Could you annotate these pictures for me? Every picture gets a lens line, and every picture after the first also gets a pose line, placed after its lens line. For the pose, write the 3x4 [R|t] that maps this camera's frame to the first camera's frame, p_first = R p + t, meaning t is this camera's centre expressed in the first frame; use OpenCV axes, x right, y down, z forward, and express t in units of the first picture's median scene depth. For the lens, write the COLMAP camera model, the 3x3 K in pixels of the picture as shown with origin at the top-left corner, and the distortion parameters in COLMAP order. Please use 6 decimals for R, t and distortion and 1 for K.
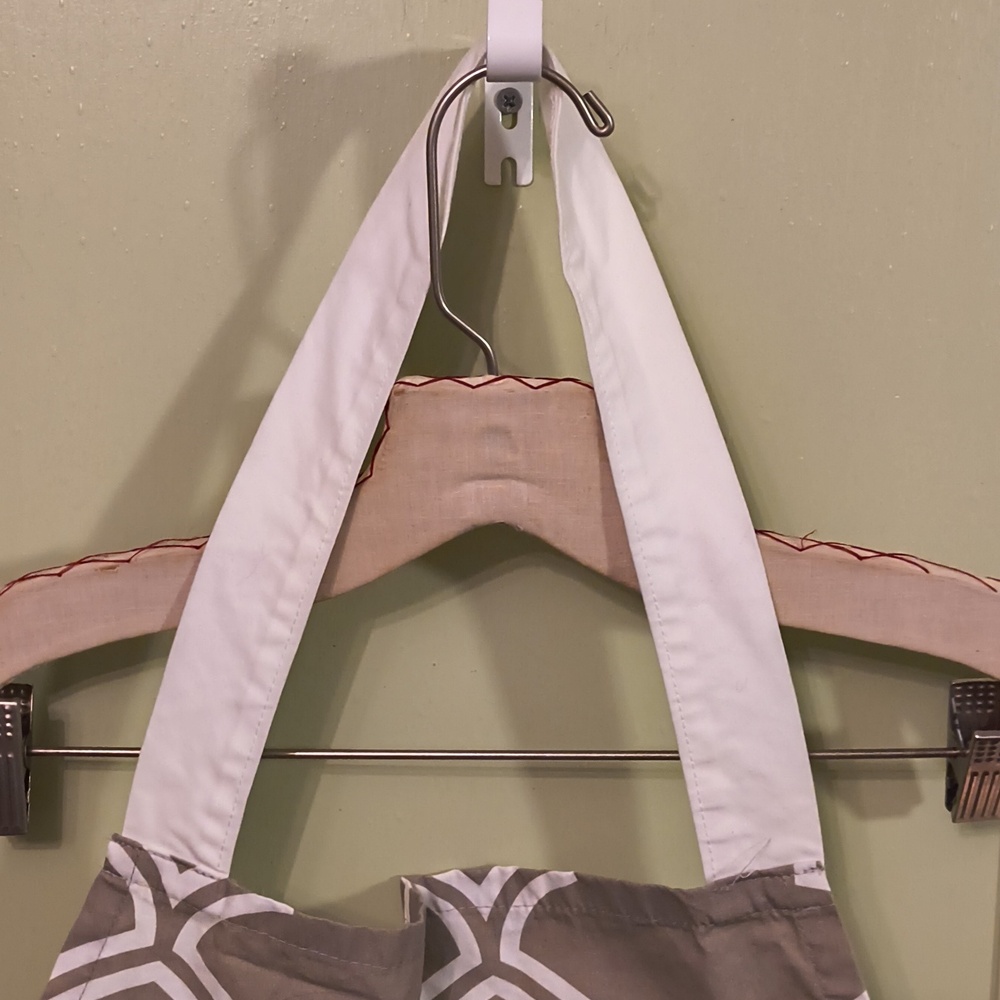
lens RADIAL K [[1964.8, 0, 500.0], [0, 1964.8, 500.0], [0, 0, 1]] dist [0.223389, -1.083083]
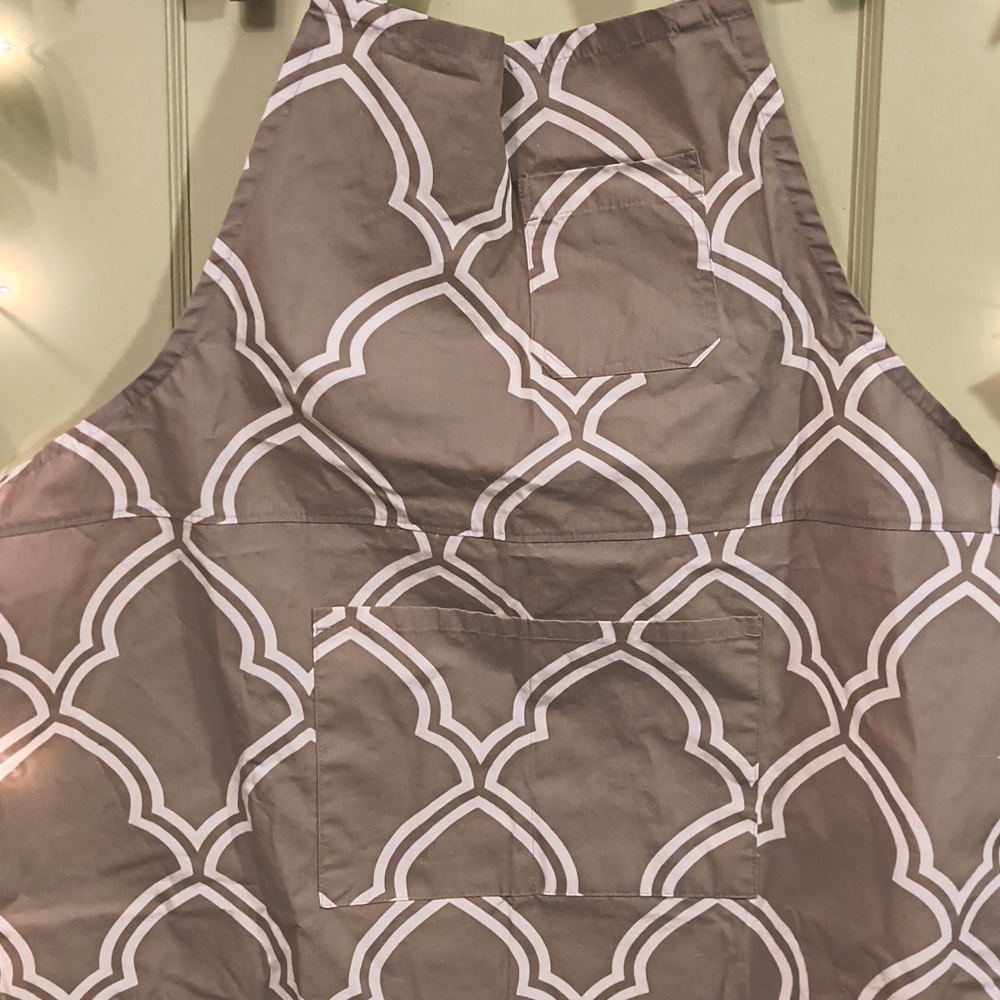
lens RADIAL K [[1964.8, 0, 500.0], [0, 1964.8, 500.0], [0, 0, 1]] dist [0.223389, -1.083083]
pose [[0.999823, -0.018793, 0.000476, -0.050192], [0.018786, 0.999759, 0.011322, 0.580280], [-0.000689, -0.011311, 0.999936, -0.655294]]
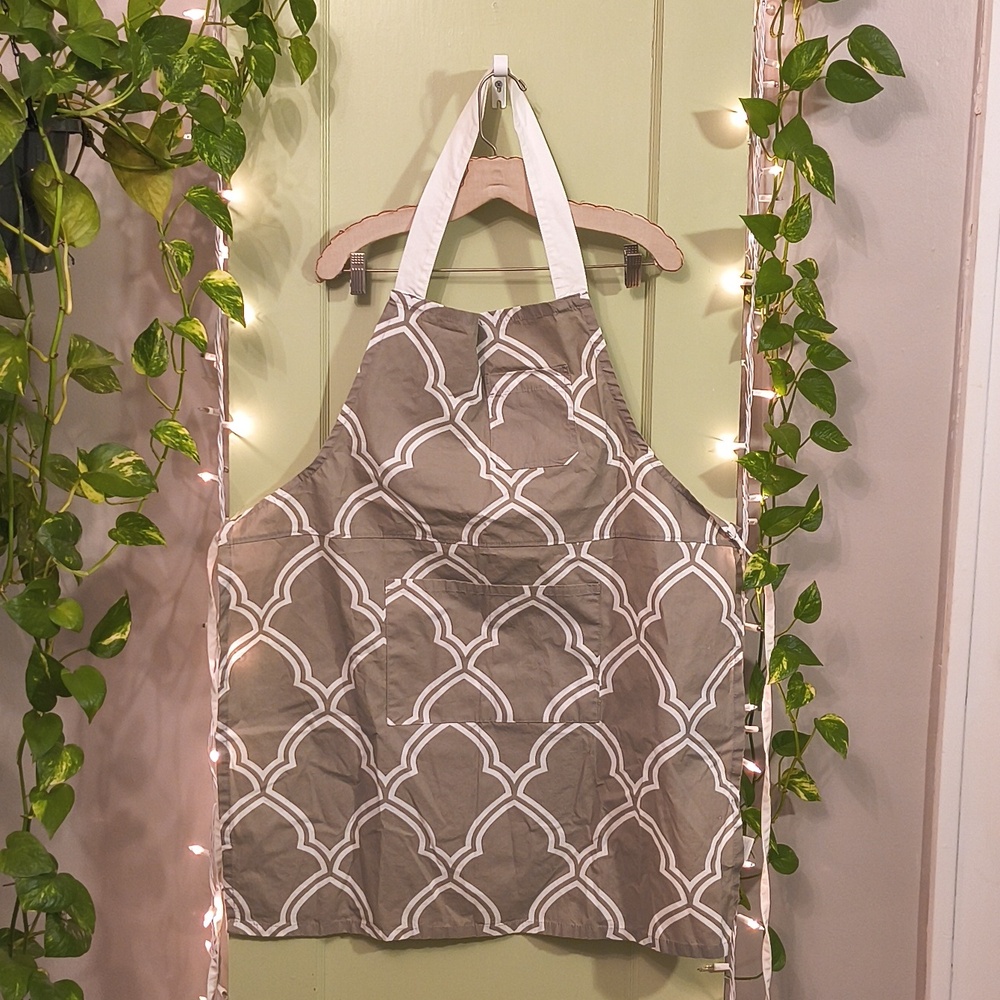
lens RADIAL K [[1964.8, 0, 500.0], [0, 1964.8, 500.0], [0, 0, 1]] dist [0.223389, -1.083083]
pose [[0.999801, -0.014433, 0.013778, -0.053526], [0.014848, 0.999424, -0.030502, 0.661014], [-0.013329, 0.030701, 0.999440, -2.564940]]
